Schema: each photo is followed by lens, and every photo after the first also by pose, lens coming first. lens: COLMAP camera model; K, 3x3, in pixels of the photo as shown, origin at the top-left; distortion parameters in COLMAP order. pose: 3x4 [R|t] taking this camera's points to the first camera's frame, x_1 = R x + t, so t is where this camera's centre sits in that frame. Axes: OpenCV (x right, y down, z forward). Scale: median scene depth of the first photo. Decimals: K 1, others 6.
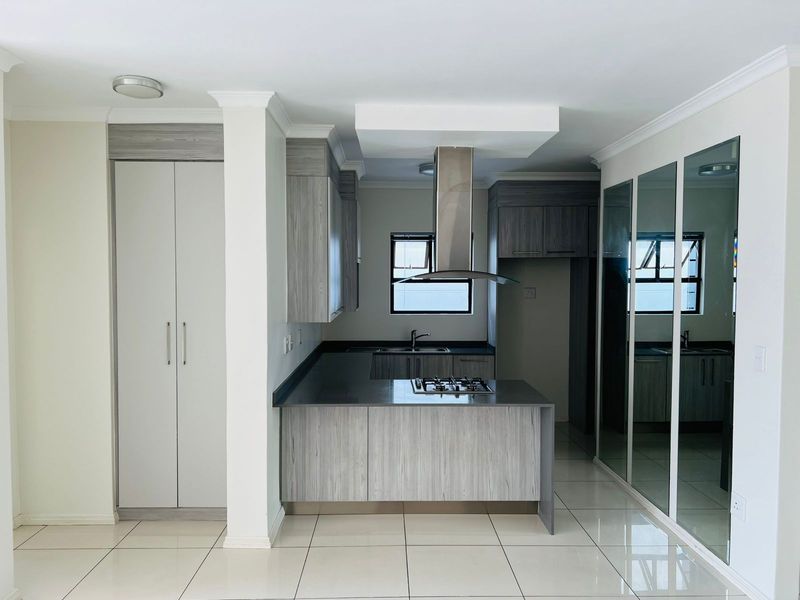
lens RADIAL K [[583.3, 0, 400.0], [0, 583.3, 300.0], [0, 0, 1]] dist [0.109973, -0.134500]
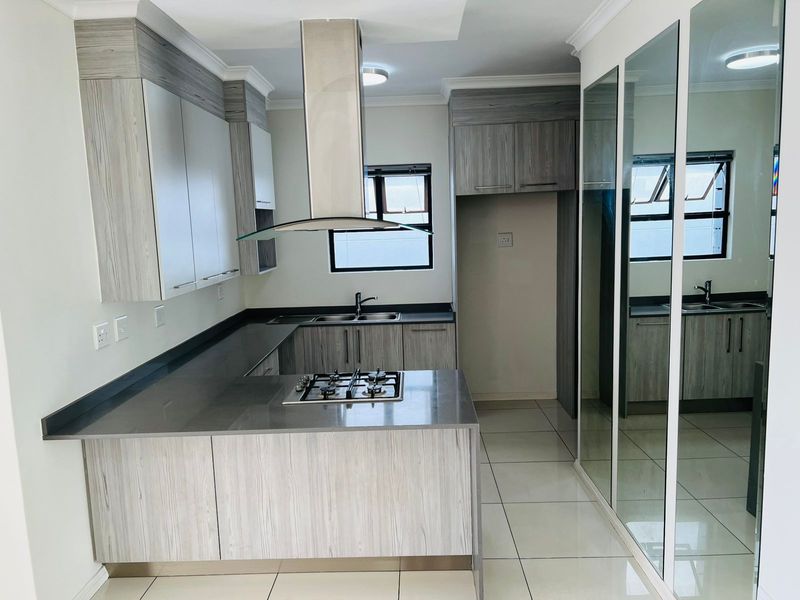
lens RADIAL K [[586.8, 0, 400.0], [0, 586.8, 300.0], [0, 0, 1]] dist [0.029673, -0.001848]
pose [[0.998278, -0.030608, -0.050050, 0.196342], [0.035228, 0.994931, 0.094182, -0.017975], [0.046913, -0.095783, 0.994296, 0.349700]]
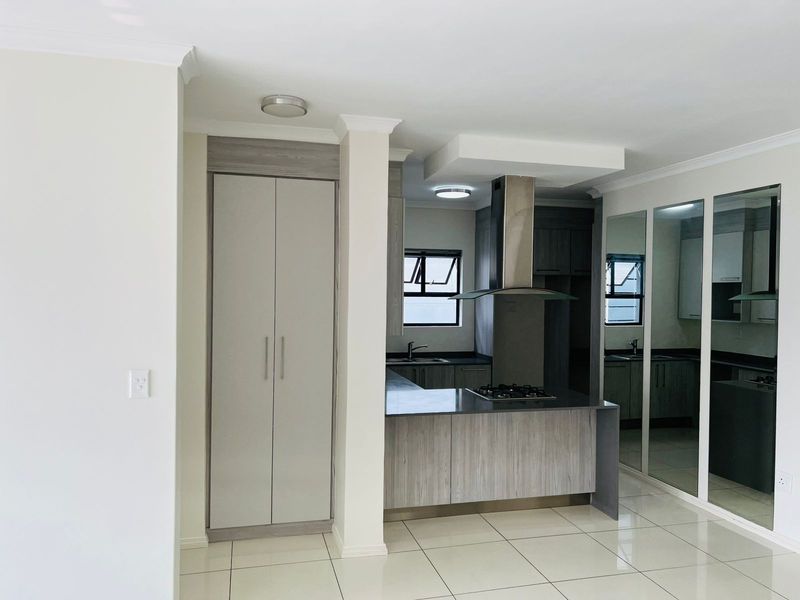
lens RADIAL K [[583.3, 0, 400.0], [0, 583.3, 300.0], [0, 0, 1]] dist [0.109973, -0.134500]
pose [[0.972088, 0.004551, 0.234573, -0.391020], [0.000067, 0.999806, -0.019675, -0.005057], [-0.234617, 0.019141, 0.971899, -0.018780]]
